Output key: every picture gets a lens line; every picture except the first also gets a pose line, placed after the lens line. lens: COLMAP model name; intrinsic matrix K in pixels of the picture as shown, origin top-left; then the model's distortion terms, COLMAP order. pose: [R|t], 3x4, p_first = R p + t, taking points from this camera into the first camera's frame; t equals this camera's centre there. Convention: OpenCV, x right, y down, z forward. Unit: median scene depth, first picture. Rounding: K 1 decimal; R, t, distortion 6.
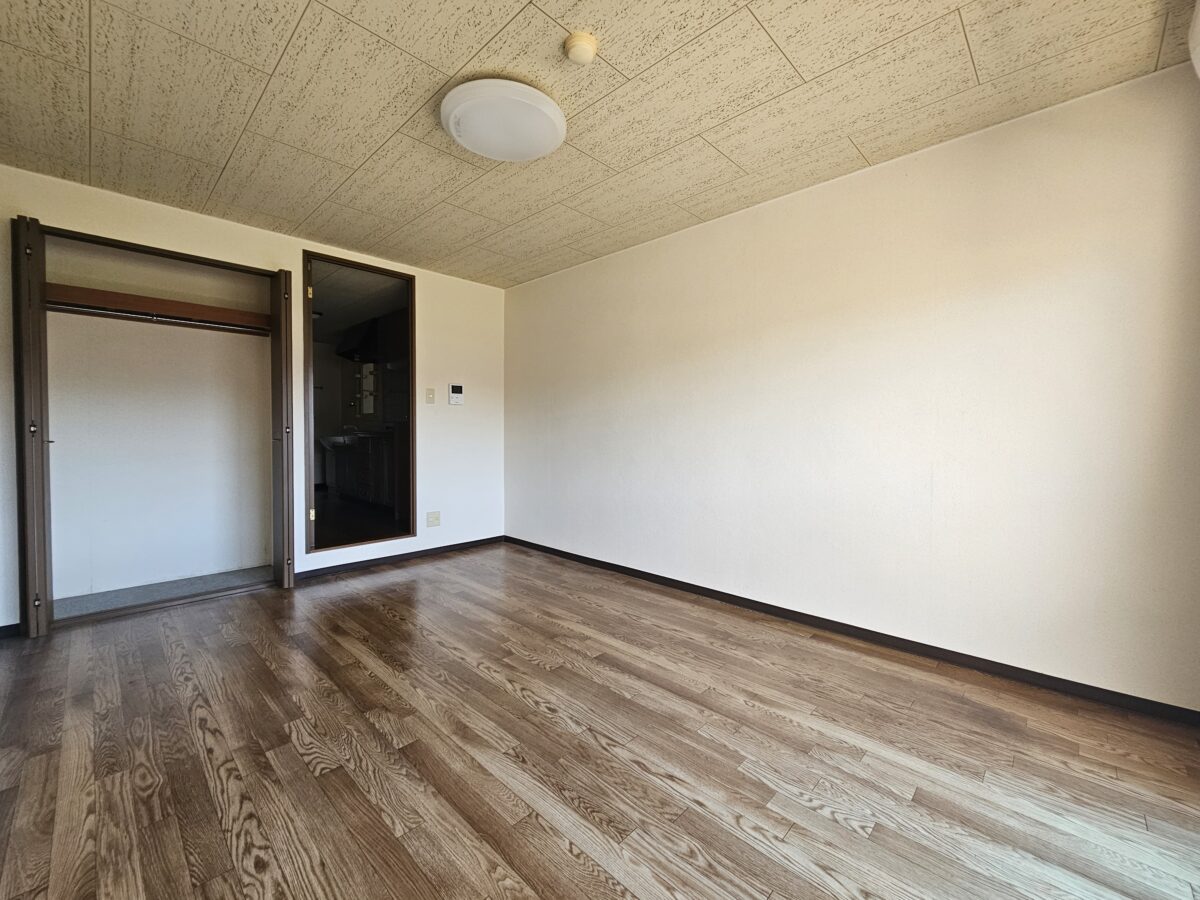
lens RADIAL K [[489.5, 0, 596.1], [0, 489.5, 446.6], [0, 0, 1]] dist [0.001205, 0.000047]
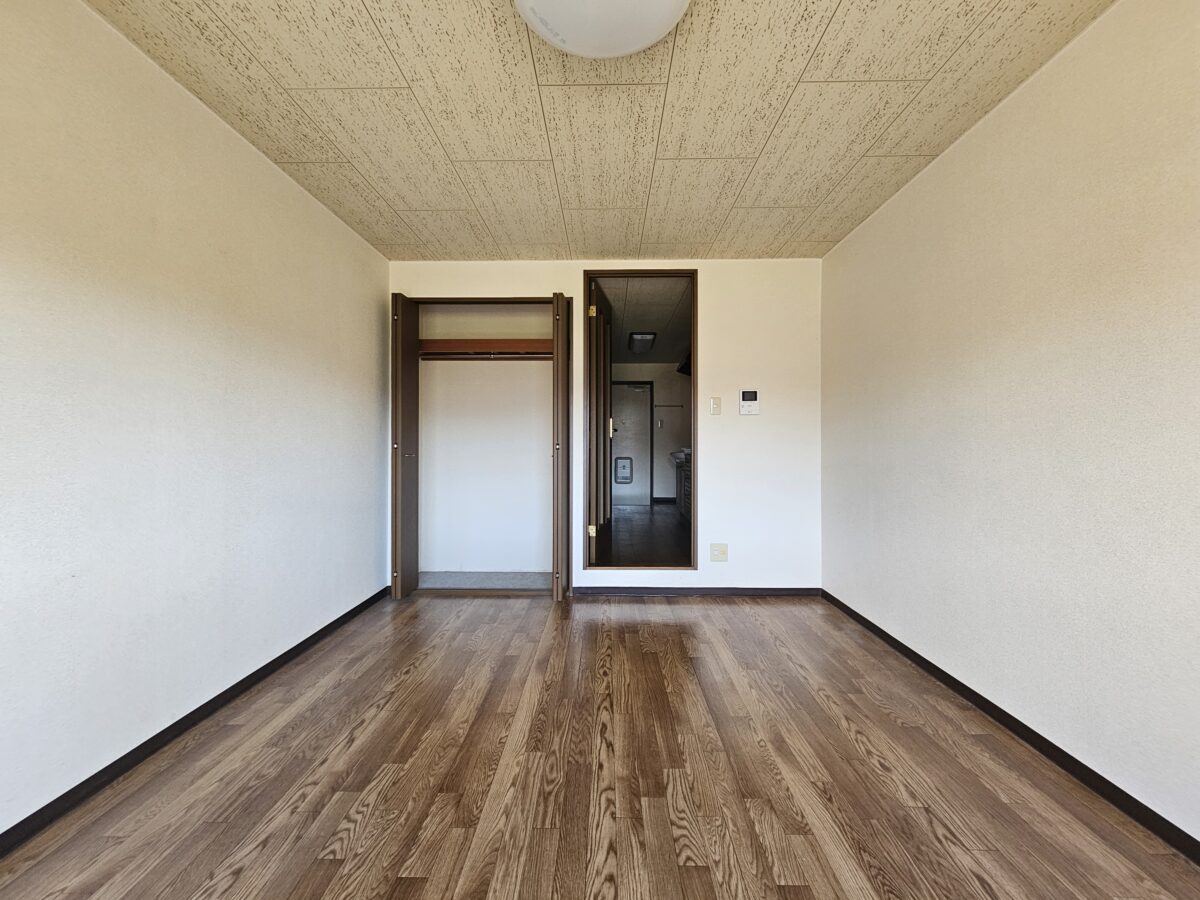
lens RADIAL K [[489.5, 0, 596.1], [0, 489.5, 446.6], [0, 0, 1]] dist [0.001205, 0.000047]
pose [[0.682969, 0.000522, -0.730447, 0.170067], [-0.022907, 0.999523, -0.020704, -0.014086], [0.730088, 0.030873, 0.682655, 0.340782]]
